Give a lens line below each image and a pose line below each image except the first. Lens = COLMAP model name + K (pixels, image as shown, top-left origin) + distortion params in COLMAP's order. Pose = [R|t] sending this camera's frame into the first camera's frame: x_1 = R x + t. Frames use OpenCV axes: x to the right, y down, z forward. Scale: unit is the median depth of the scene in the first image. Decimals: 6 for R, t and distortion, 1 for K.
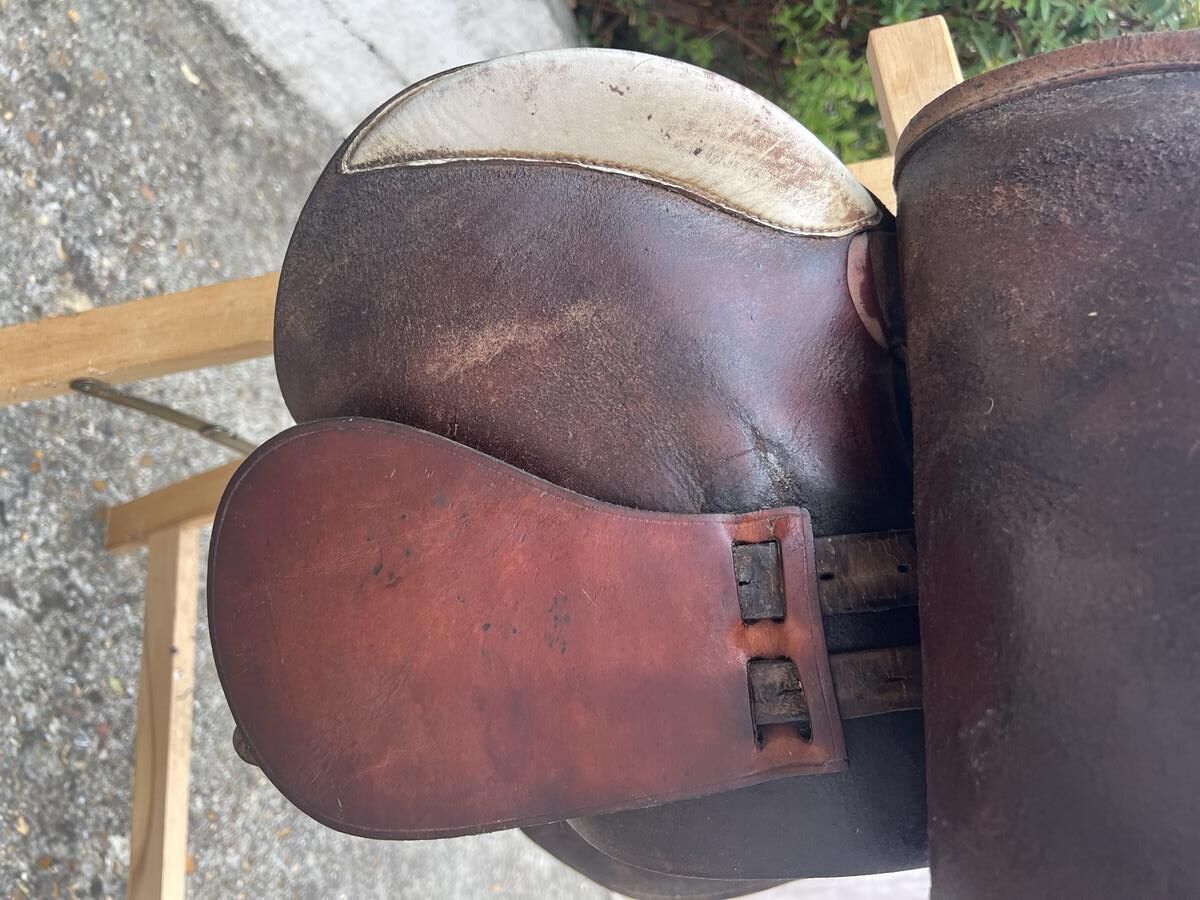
lens RADIAL K [[913.3, 0, 597.9], [0, 913.3, 448.0], [0, 0, 1]] dist [0.031674, -0.041667]
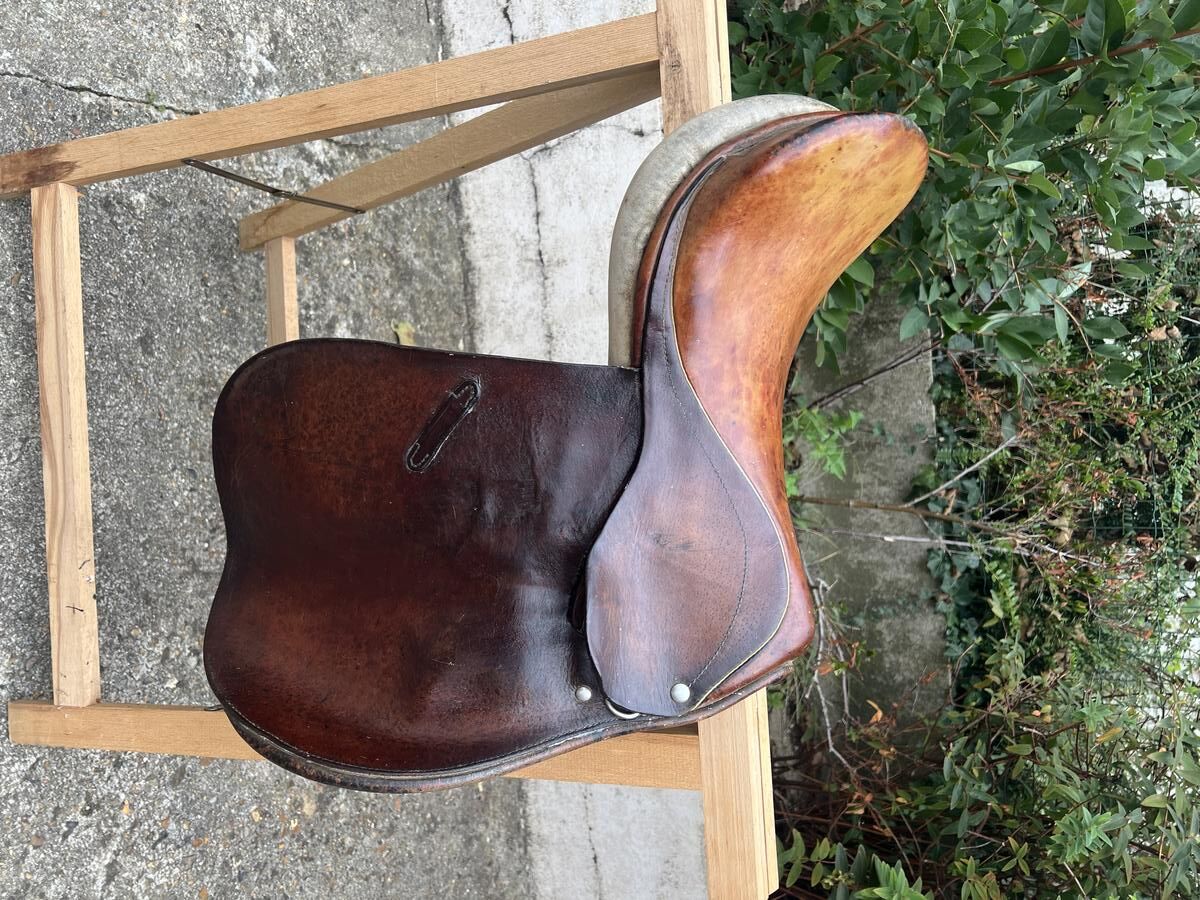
lens RADIAL K [[913.3, 0, 597.9], [0, 913.3, 448.0], [0, 0, 1]] dist [0.031674, -0.041667]
pose [[0.769276, 0.313265, -0.556848, 0.452859], [-0.638902, 0.371344, -0.673727, 0.341318], [-0.004273, 0.874053, 0.485812, -0.229093]]
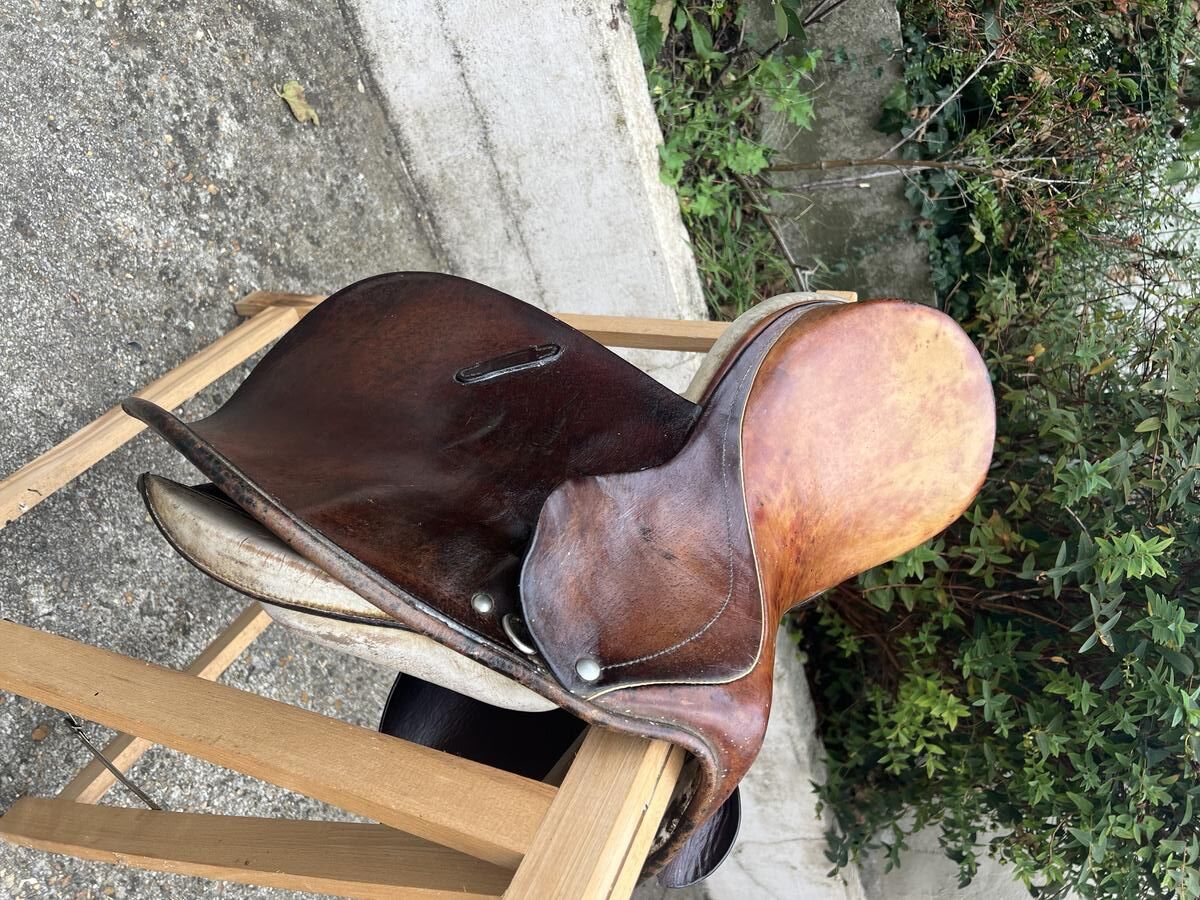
lens RADIAL K [[911.5, 0, 594.1], [0, 911.5, 450.5], [0, 0, 1]] dist [0.035784, -0.048683]
pose [[0.857271, 0.322039, -0.401719, 0.340292], [-0.491480, 0.744332, -0.452126, 0.187800], [0.153410, 0.585031, 0.796369, -0.361944]]
